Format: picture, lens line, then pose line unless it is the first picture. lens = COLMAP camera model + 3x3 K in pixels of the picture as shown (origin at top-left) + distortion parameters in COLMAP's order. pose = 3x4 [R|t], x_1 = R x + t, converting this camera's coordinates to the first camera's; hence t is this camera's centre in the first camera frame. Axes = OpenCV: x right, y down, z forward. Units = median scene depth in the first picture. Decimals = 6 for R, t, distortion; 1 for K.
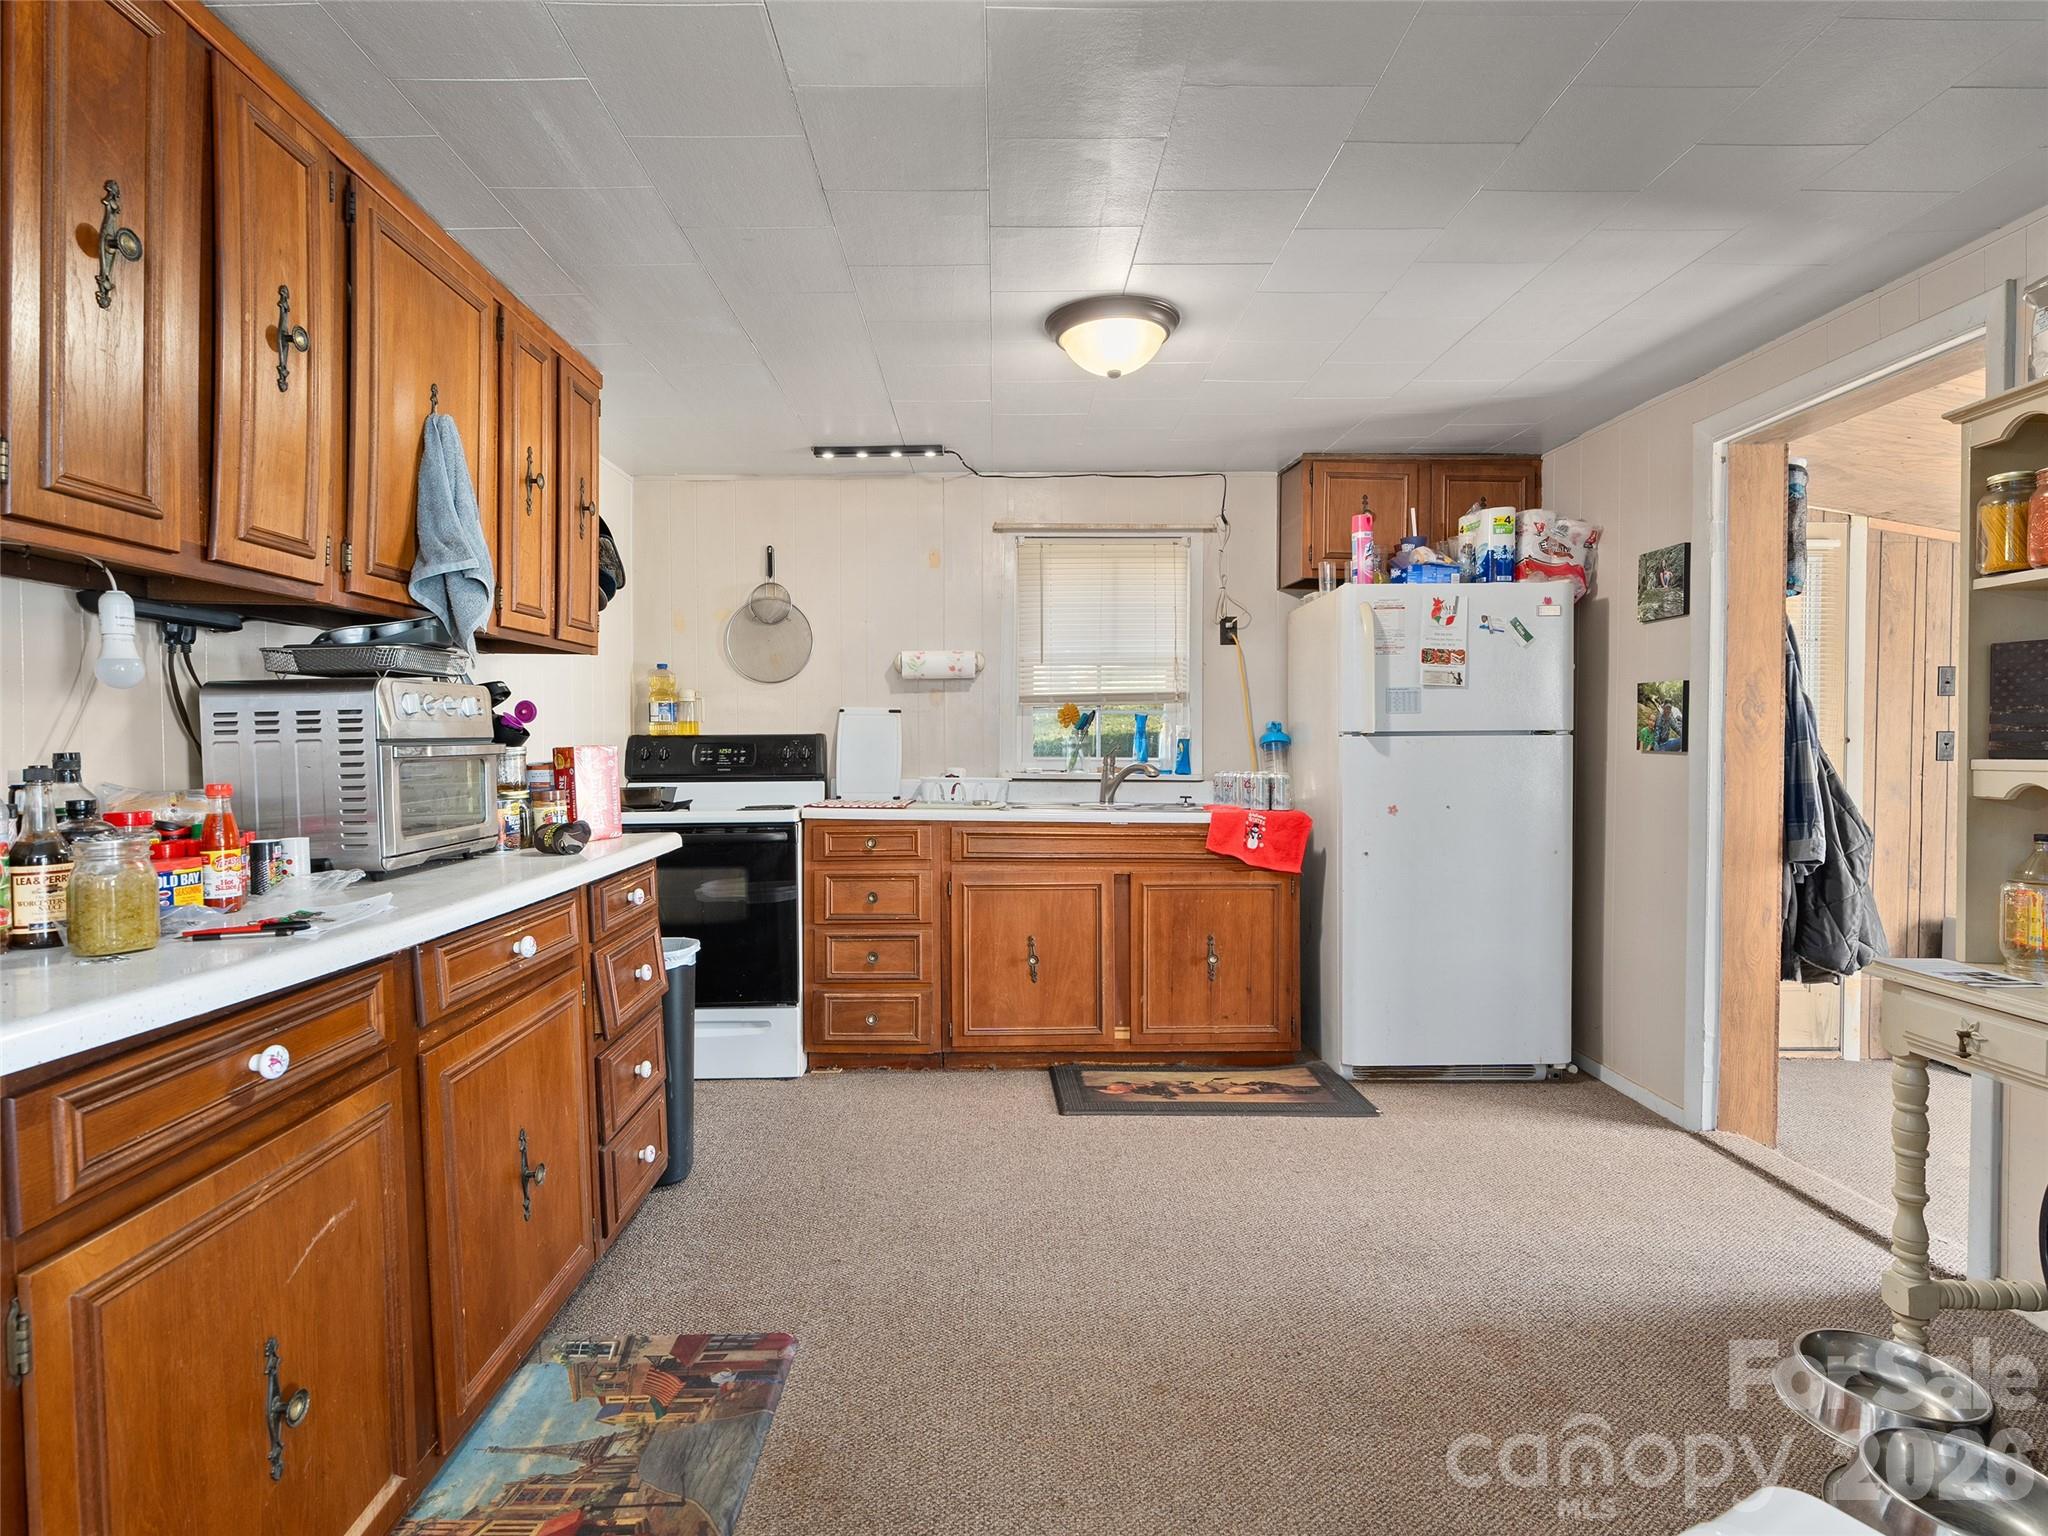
lens RADIAL K [[1033.5, 0, 1010.9], [0, 1033.5, 768.7], [0, 0, 1]] dist [-0.010328, 0.003503]
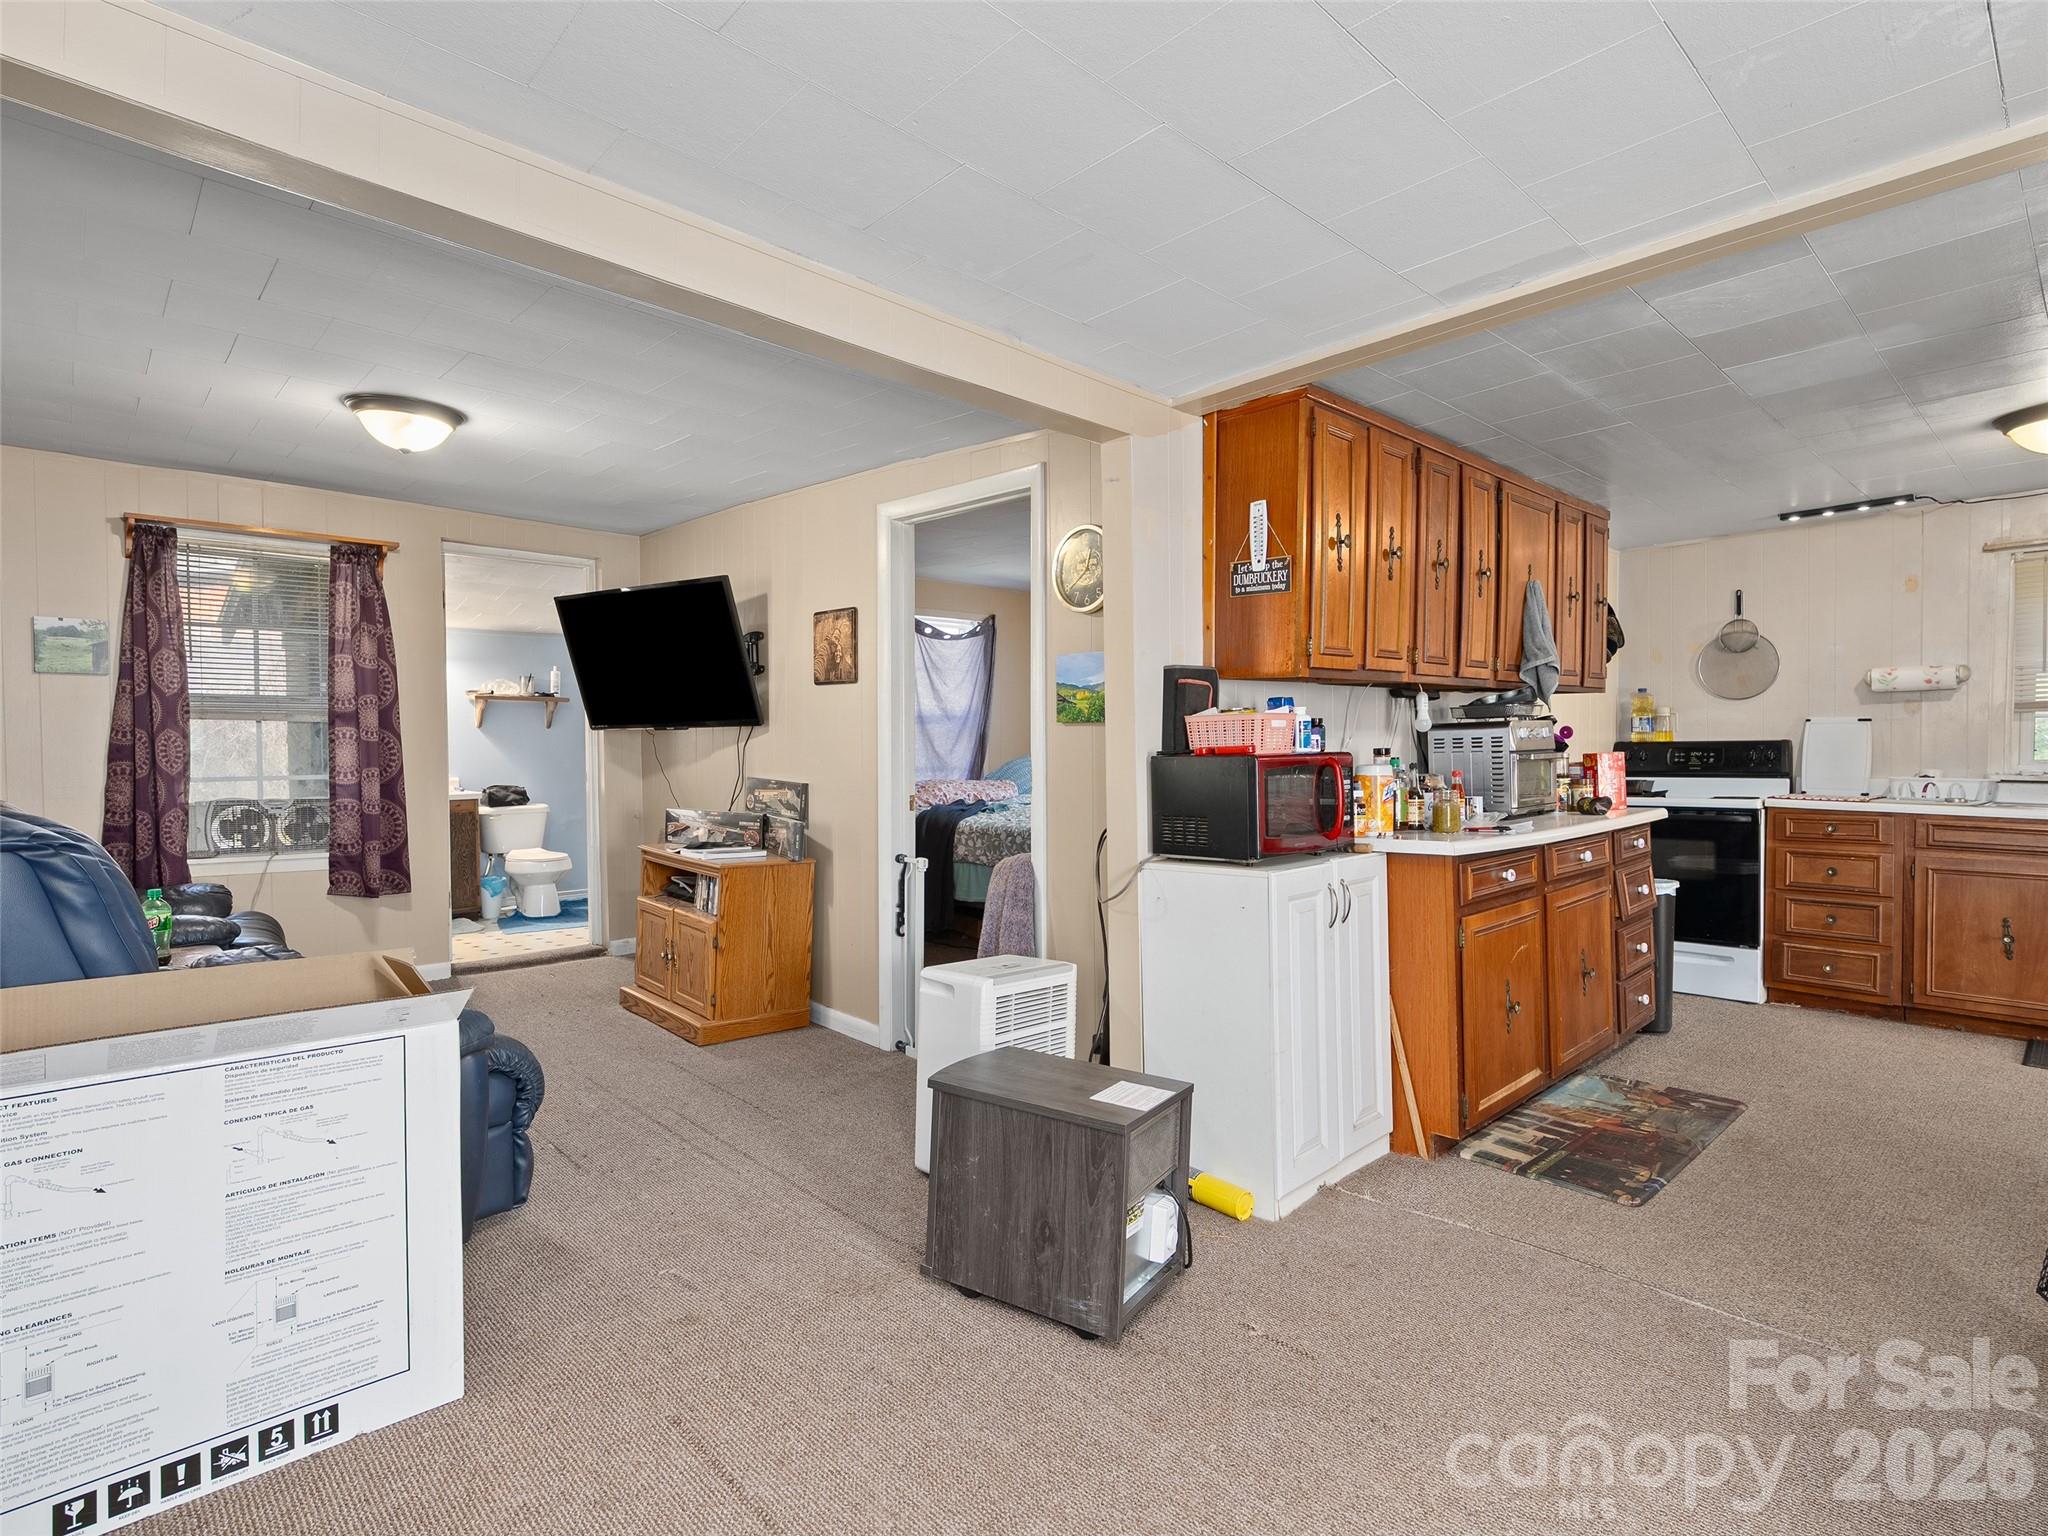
lens RADIAL K [[1033.5, 0, 1016.4], [0, 1033.5, 763.8], [0, 0, 1]] dist [-0.010328, 0.003503]
pose [[0.664824, 0.009466, -0.746940, 0.138421], [-0.010794, 0.999937, 0.003064, 0.000826], [0.746922, 0.006025, 0.664884, -0.566758]]
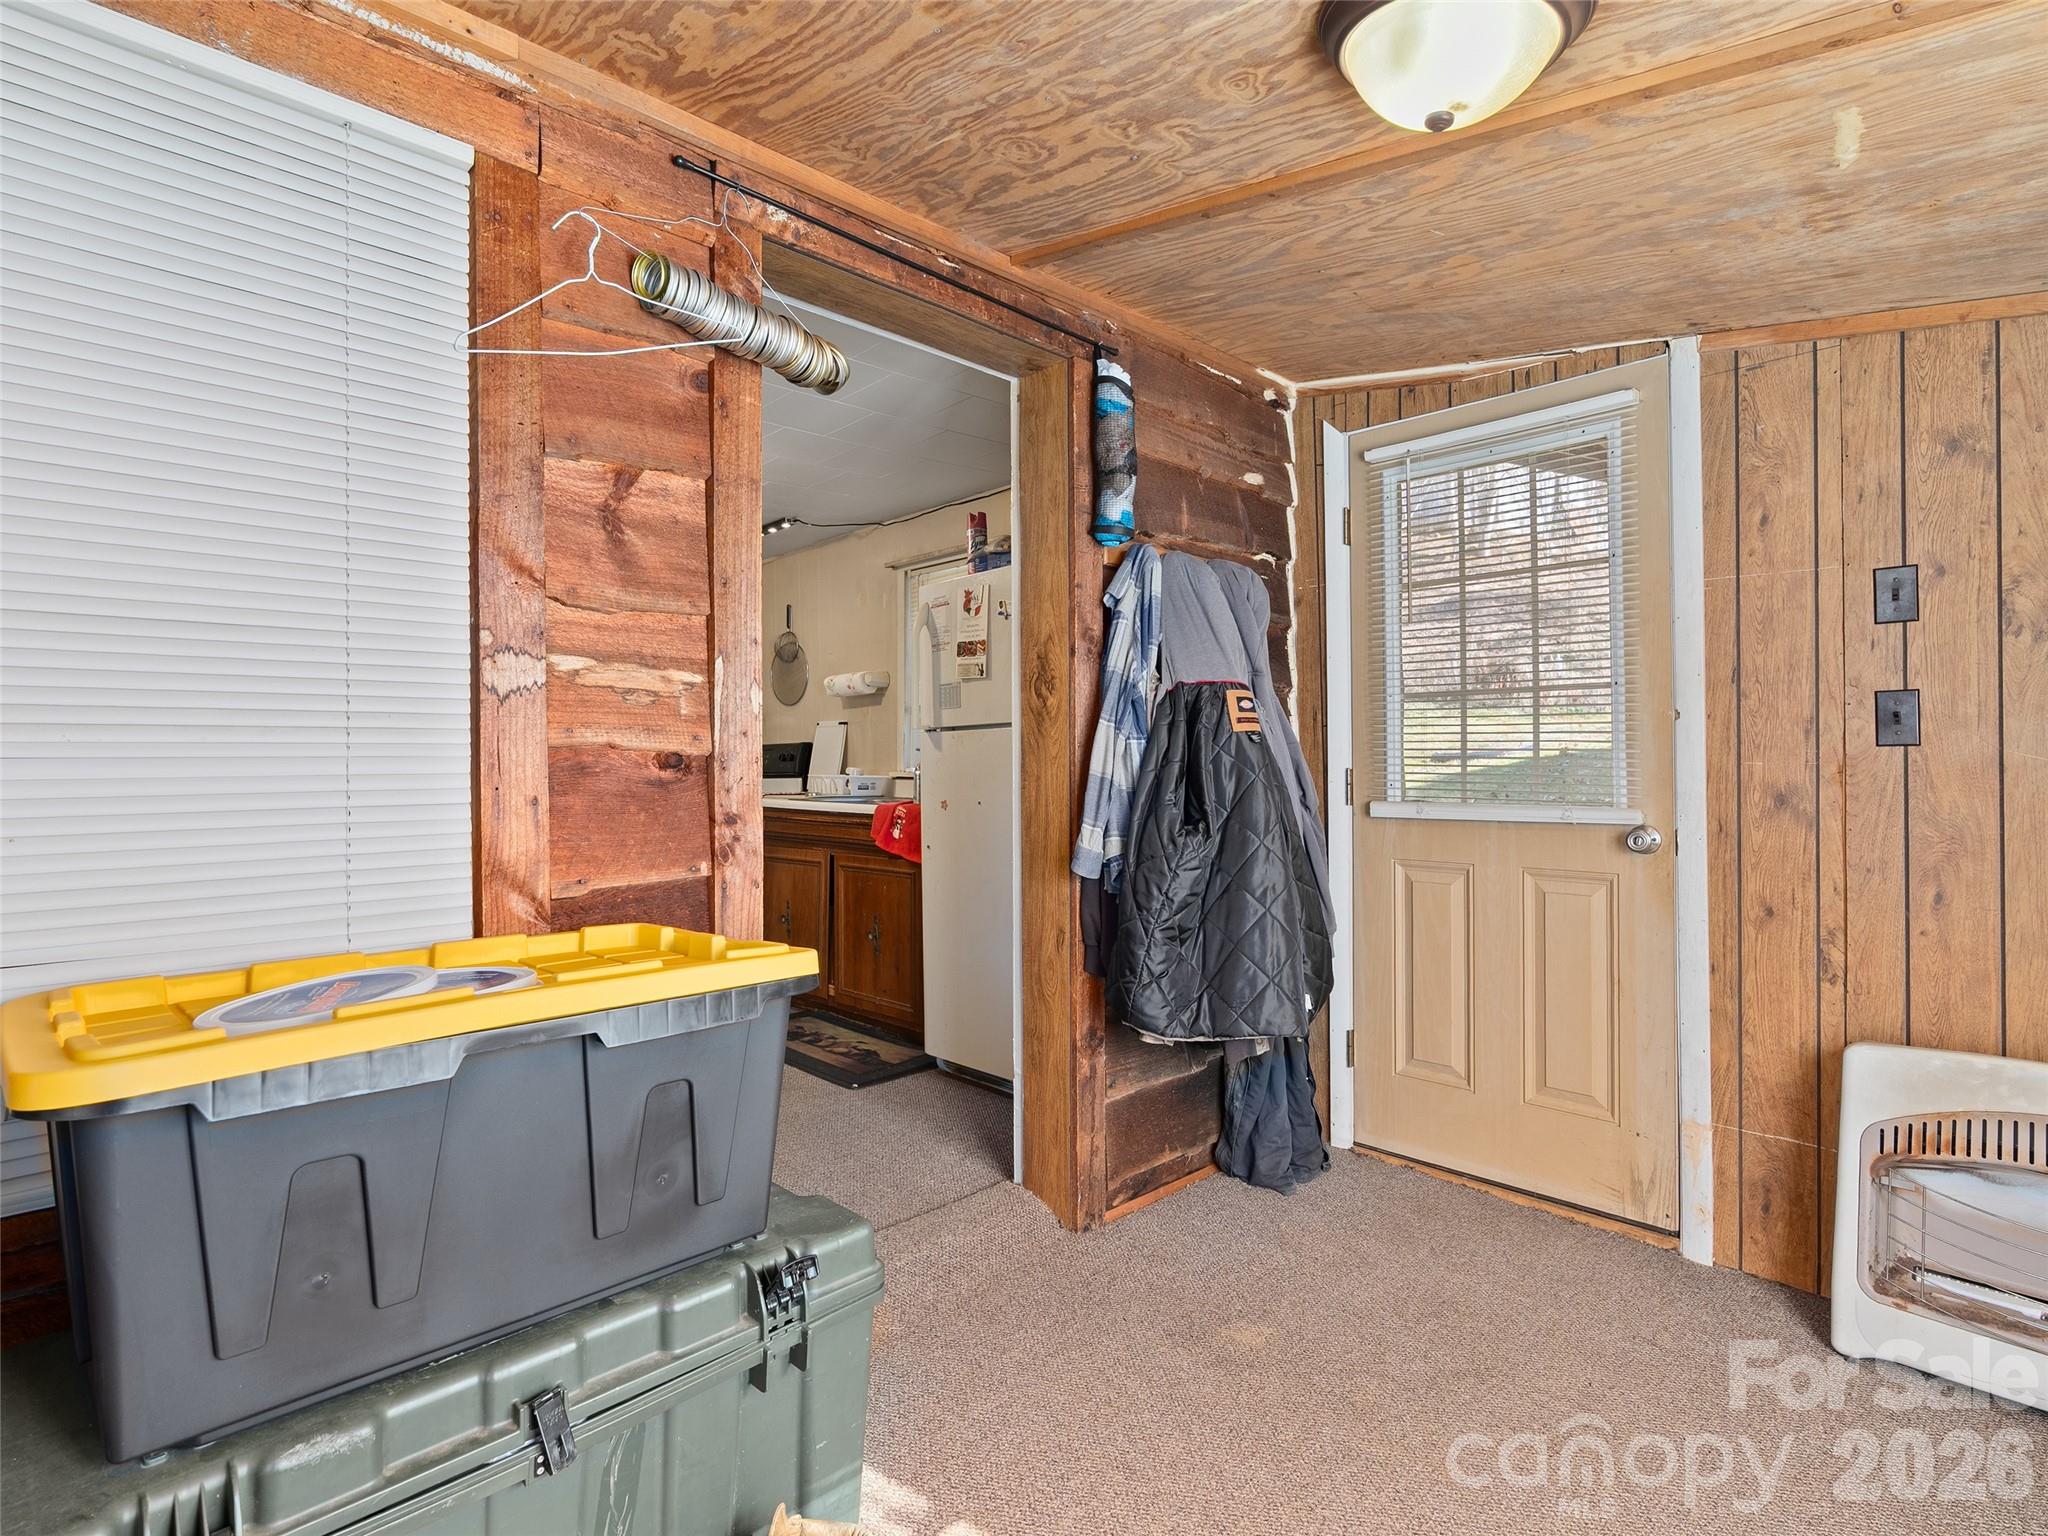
lens RADIAL K [[1033.5, 0, 1032.4], [0, 1033.5, 770.5], [0, 0, 1]] dist [-0.010328, 0.003503]
pose [[0.681680, -0.001054, -0.731650, 1.148674], [-0.008205, 0.999925, -0.009085, 0.014813], [0.731605, 0.012196, 0.681620, 0.370846]]
